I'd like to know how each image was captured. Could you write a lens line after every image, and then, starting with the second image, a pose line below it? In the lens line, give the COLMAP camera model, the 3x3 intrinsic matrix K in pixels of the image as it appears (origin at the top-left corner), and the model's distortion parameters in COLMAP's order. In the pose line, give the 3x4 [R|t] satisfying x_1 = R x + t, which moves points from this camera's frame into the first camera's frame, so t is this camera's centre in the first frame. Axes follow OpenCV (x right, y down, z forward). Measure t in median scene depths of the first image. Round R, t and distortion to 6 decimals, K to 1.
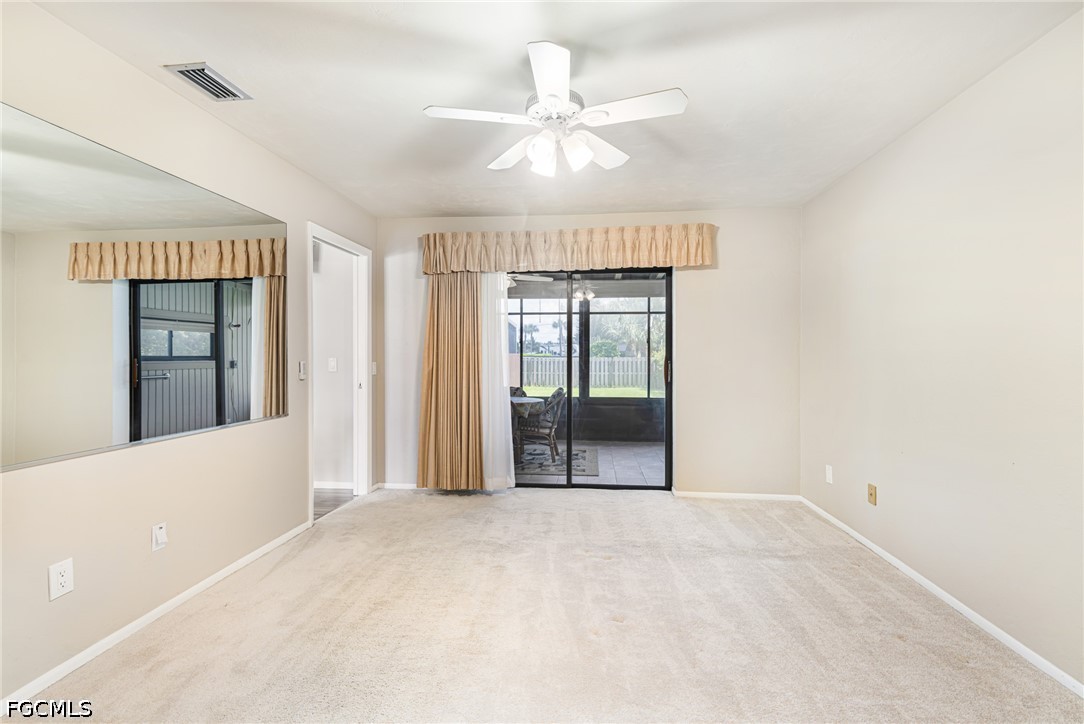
lens RADIAL K [[493.2, 0, 539.8], [0, 493.2, 355.2], [0, 0, 1]] dist [0.001575, 0.000882]
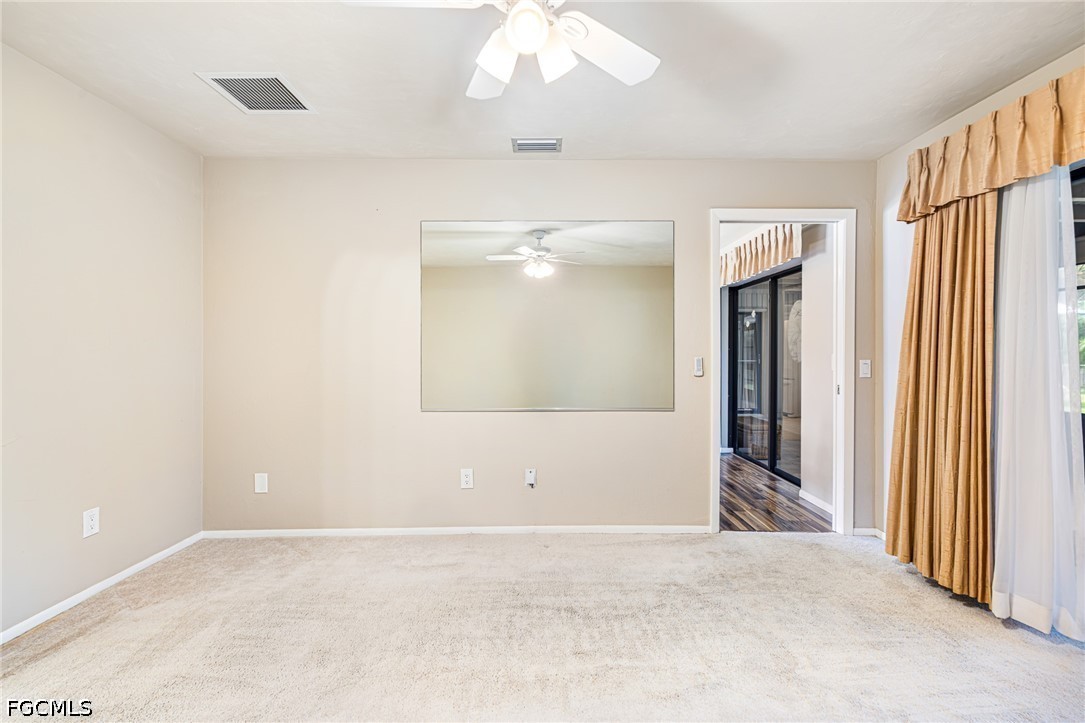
lens RADIAL K [[493.7, 0, 558.9], [0, 493.7, 359.5], [0, 0, 1]] dist [0.001575, 0.000882]
pose [[0.130481, 0.016390, -0.991315, 0.431563], [-0.001523, 0.999865, 0.016331, 0.003875], [0.991450, -0.000622, 0.130489, 0.607661]]
